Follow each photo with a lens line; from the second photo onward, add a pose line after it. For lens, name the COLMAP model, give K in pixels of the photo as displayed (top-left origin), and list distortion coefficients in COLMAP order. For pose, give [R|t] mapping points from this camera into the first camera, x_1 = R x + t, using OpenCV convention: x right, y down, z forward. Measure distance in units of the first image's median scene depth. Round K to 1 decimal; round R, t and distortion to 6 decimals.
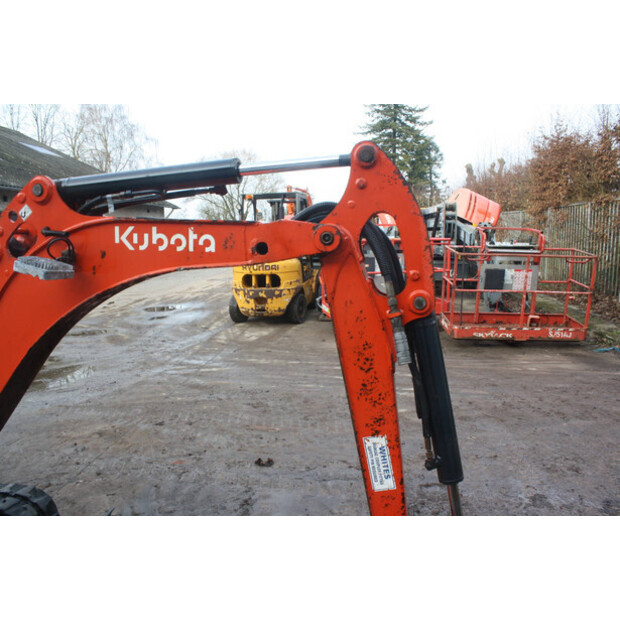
lens RADIAL K [[519.6, 0, 308.1], [0, 519.6, 310.5], [0, 0, 1]] dist [-0.166157, 0.137371]
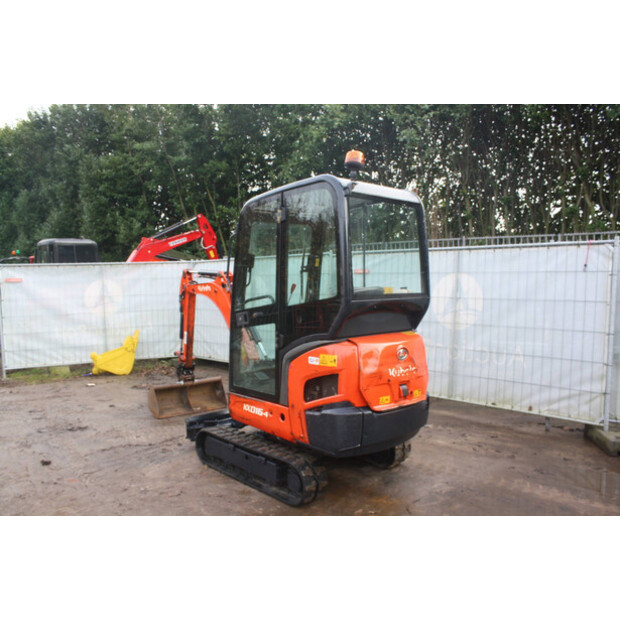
lens RADIAL K [[519.6, 0, 308.1], [0, 519.6, 310.5], [0, 0, 1]] dist [-0.166157, 0.137371]
pose [[-0.756493, -0.017644, 0.653764, -1.359326], [0.123190, 0.977898, 0.168939, -0.209982], [-0.642295, 0.208338, -0.737599, 1.358771]]
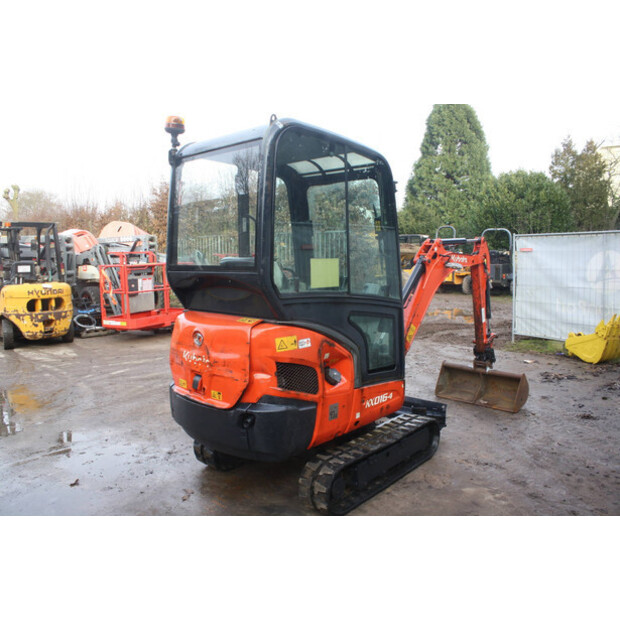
lens RADIAL K [[521.7, 0, 310.0], [0, 521.7, 310.0], [0, 0, 1]] dist [-0.167595, 0.148813]
pose [[0.578162, -0.074467, 0.812517, -1.415192], [0.119491, 0.992817, 0.005965, 0.028813], [-0.807125, 0.093640, 0.582907, -0.089579]]
